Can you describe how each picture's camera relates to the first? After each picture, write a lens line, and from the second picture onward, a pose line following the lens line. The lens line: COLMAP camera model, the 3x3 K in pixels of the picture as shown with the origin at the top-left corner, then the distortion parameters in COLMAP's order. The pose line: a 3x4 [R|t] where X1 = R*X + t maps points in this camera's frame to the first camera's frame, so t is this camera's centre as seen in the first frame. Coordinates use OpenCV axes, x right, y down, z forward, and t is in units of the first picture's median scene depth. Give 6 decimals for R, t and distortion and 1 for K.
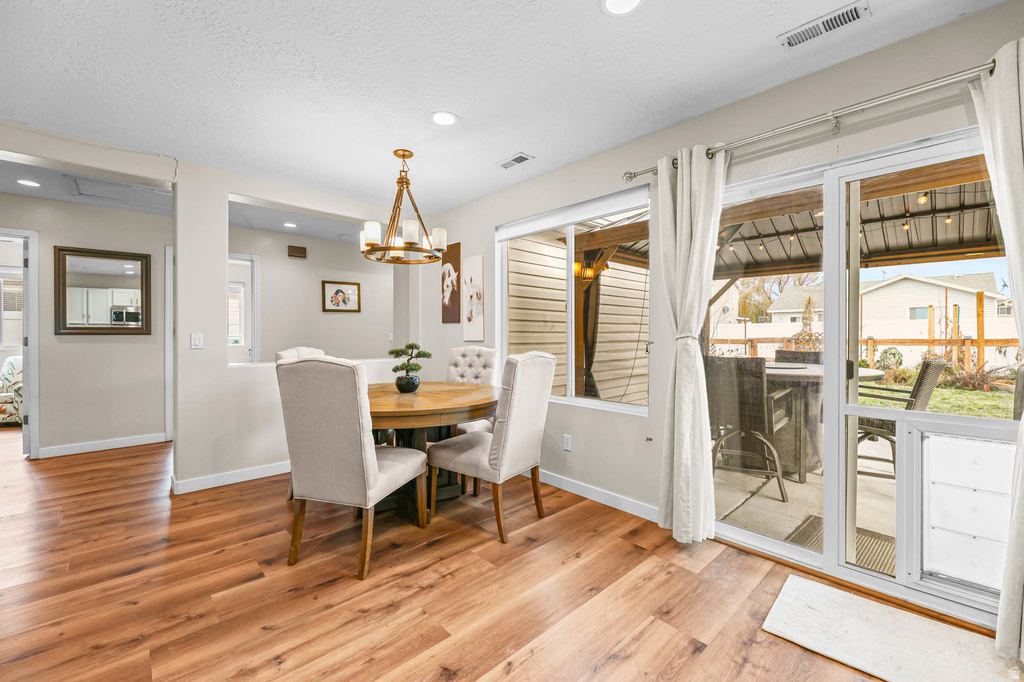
lens RADIAL K [[426.1, 0, 513.3], [0, 426.1, 330.4], [0, 0, 1]] dist [-0.002296, -0.002120]
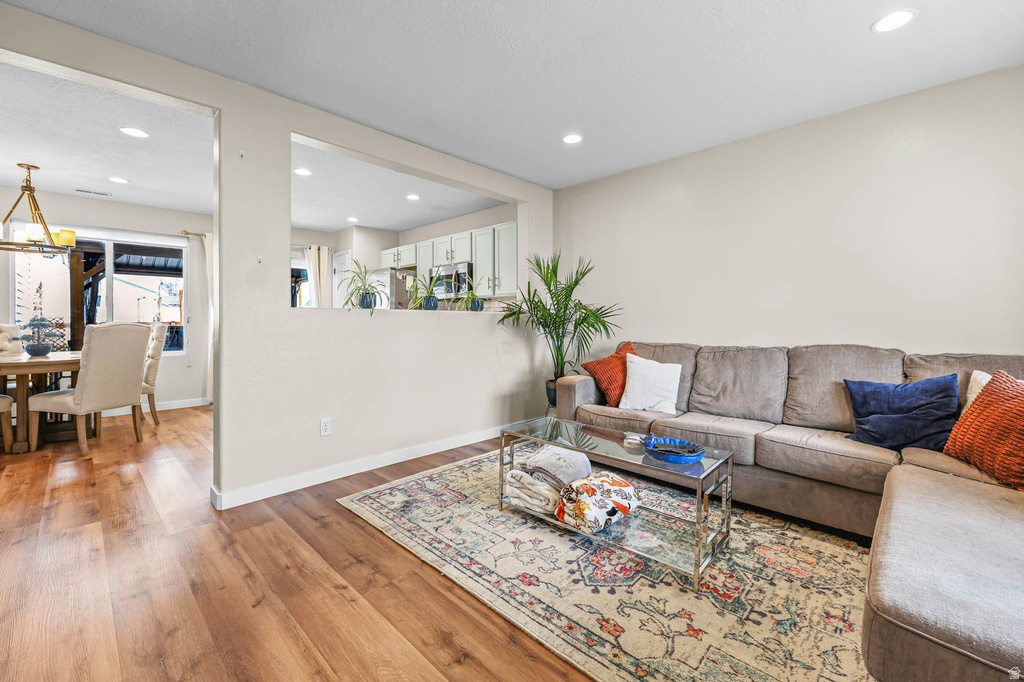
lens RADIAL K [[426.1, 0, 513.1], [0, 426.1, 313.4], [0, 0, 1]] dist [-0.002296, -0.002120]
pose [[-0.070985, 0.010187, 0.997425, -1.770050], [-0.005958, 0.999926, -0.010637, 0.024986], [-0.997460, -0.006698, -0.070919, -0.364695]]
